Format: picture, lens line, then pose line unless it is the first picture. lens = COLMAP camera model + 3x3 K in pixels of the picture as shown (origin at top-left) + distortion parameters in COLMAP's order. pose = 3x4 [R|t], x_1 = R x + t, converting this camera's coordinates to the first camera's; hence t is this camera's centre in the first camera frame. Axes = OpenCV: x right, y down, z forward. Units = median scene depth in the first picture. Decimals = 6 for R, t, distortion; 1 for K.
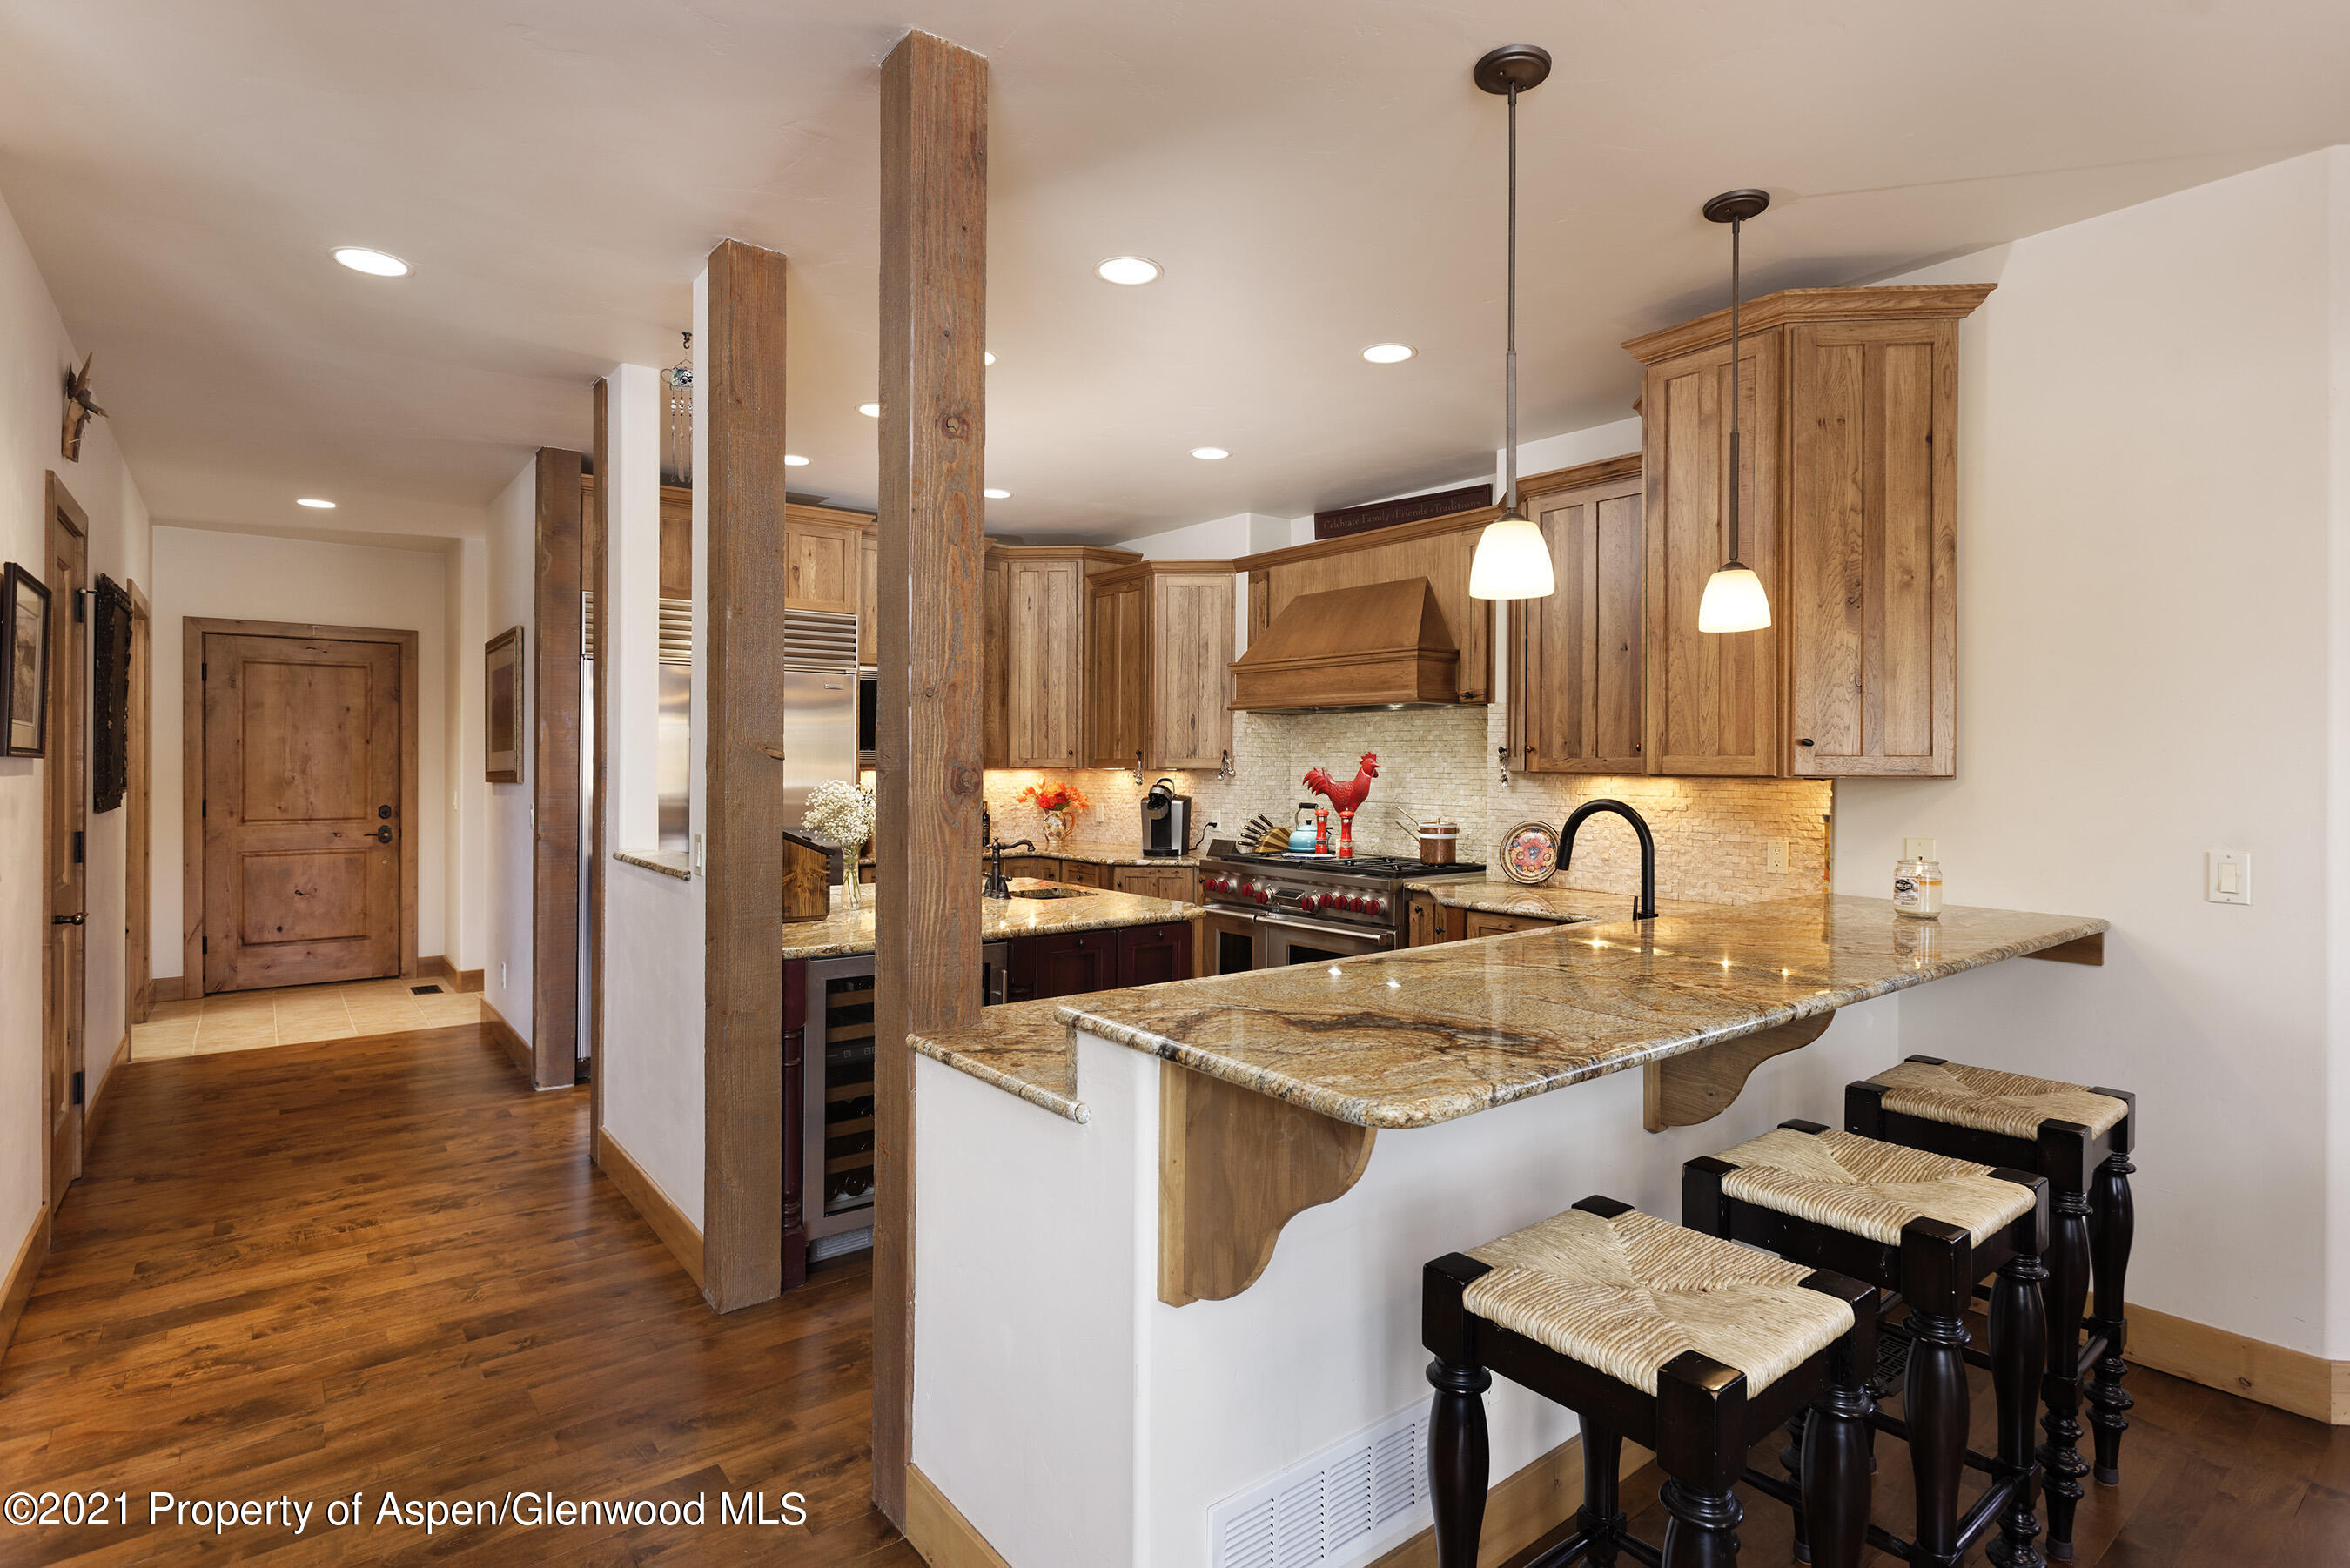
lens RADIAL K [[1162.8, 0, 1165.8], [0, 1162.8, 775.4], [0, 0, 1]] dist [-0.003578, 0.003184]
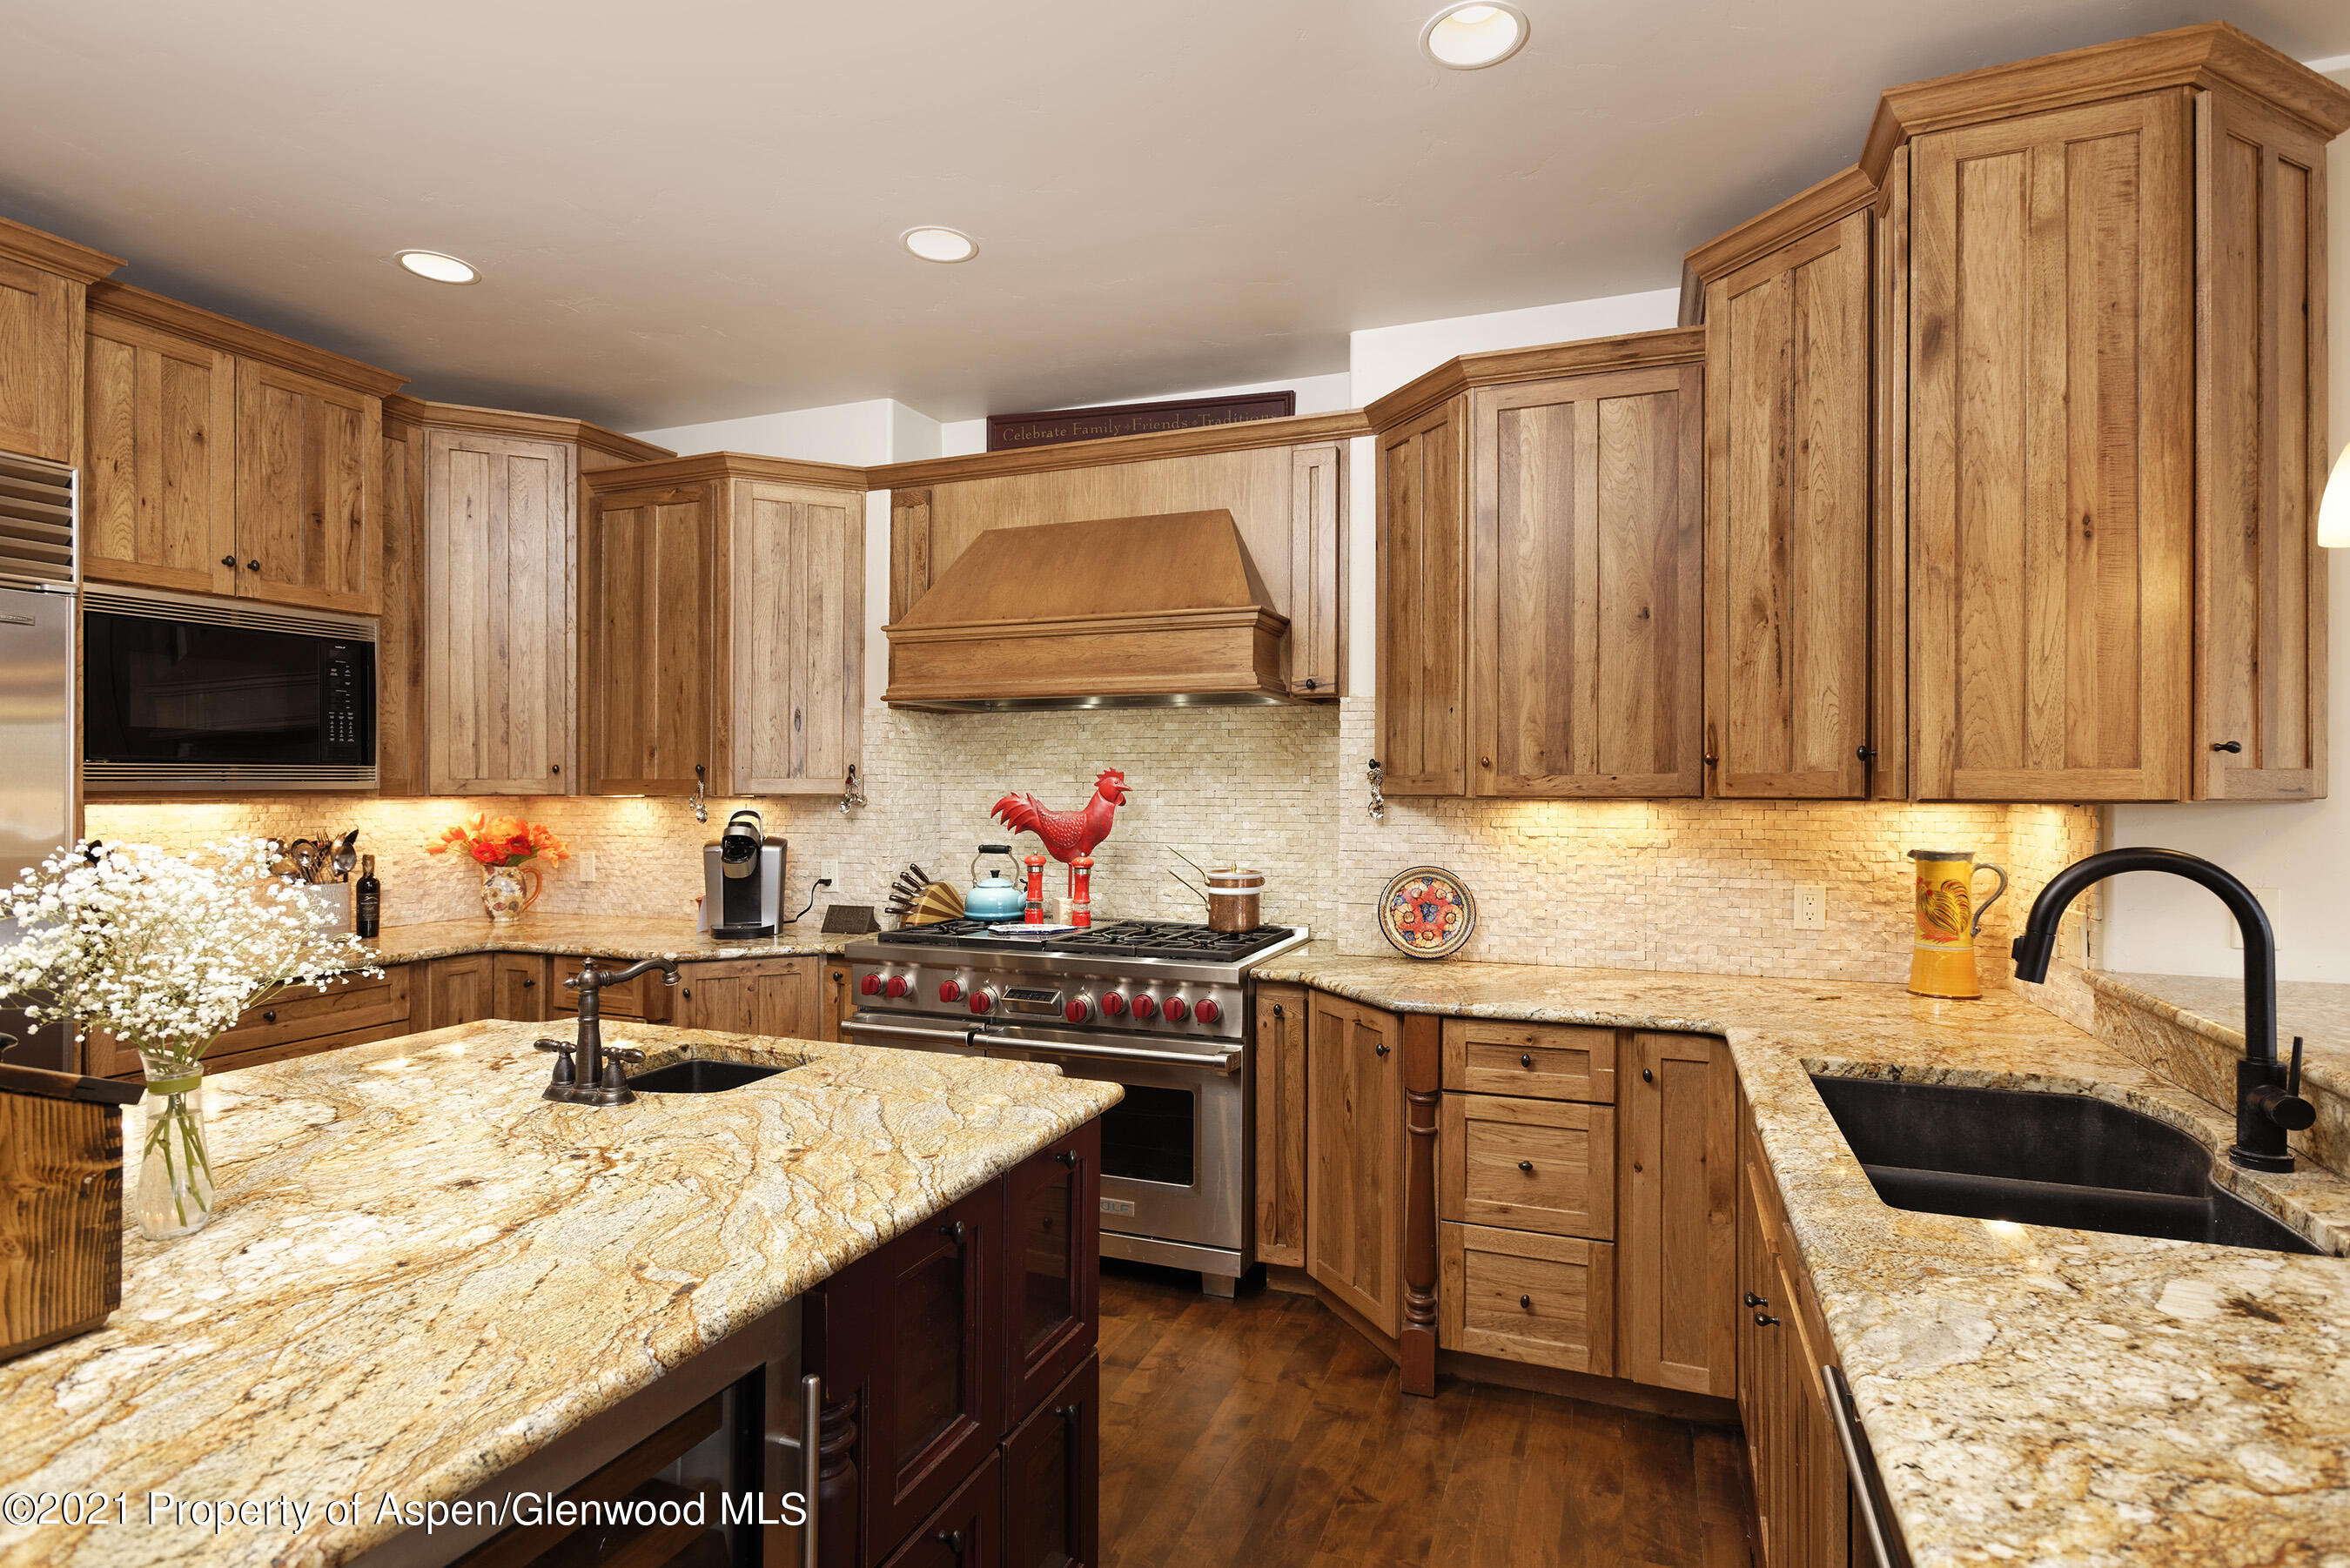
lens RADIAL K [[1162.8, 0, 1189.5], [0, 1162.8, 788.5], [0, 0, 1]] dist [-0.003578, 0.003184]
pose [[0.852404, -0.005680, 0.522853, -0.130145], [0.009992, 0.999935, -0.005428, -0.003998], [-0.522789, 0.009852, 0.852405, 0.373895]]
